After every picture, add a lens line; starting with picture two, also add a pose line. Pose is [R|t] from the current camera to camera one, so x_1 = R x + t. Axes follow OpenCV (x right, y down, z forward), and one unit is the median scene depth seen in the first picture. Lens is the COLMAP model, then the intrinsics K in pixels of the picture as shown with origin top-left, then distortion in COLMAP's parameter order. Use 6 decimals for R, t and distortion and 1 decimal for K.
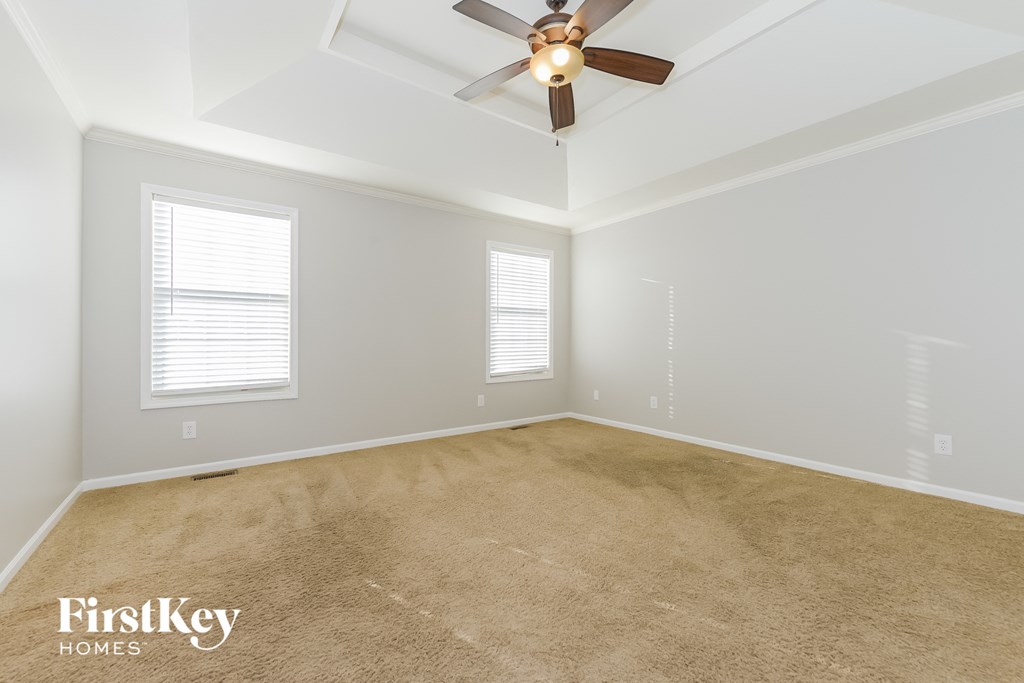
lens RADIAL K [[409.1, 0, 493.5], [0, 409.1, 347.8], [0, 0, 1]] dist [-0.011613, 0.000026]
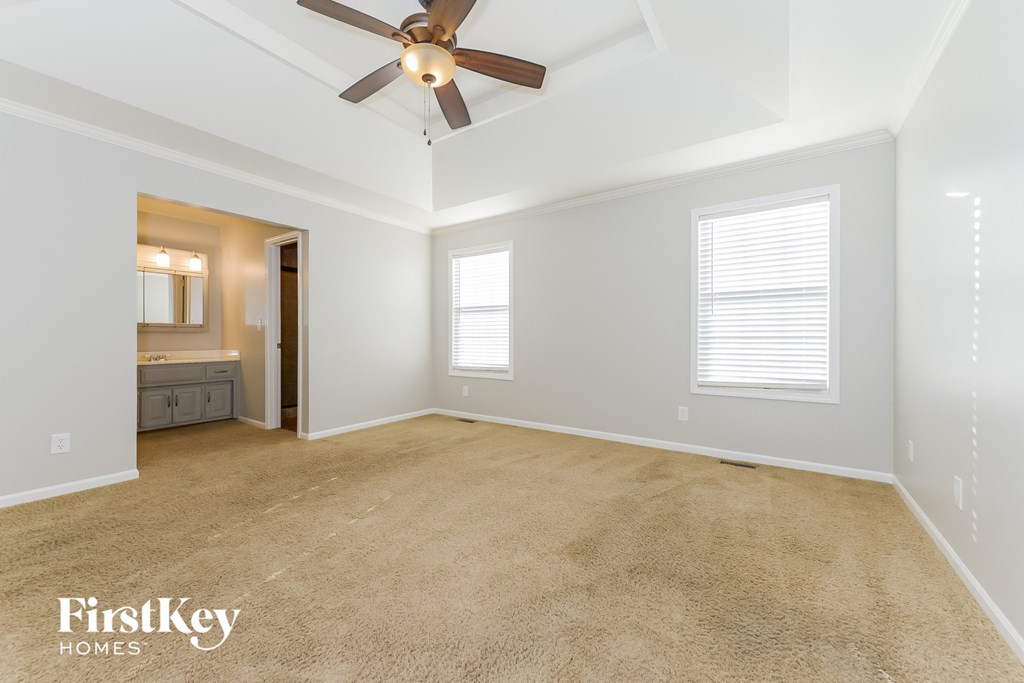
lens RADIAL K [[401.3, 0, 512.0], [0, 401.3, 341.5], [0, 0, 1]] dist [0.014921, -0.000070]
pose [[0.349786, 0.010029, -0.936776, 0.585081], [-0.018430, 0.999823, 0.003822, -0.008462], [0.936648, 0.015927, 0.349909, 0.414399]]
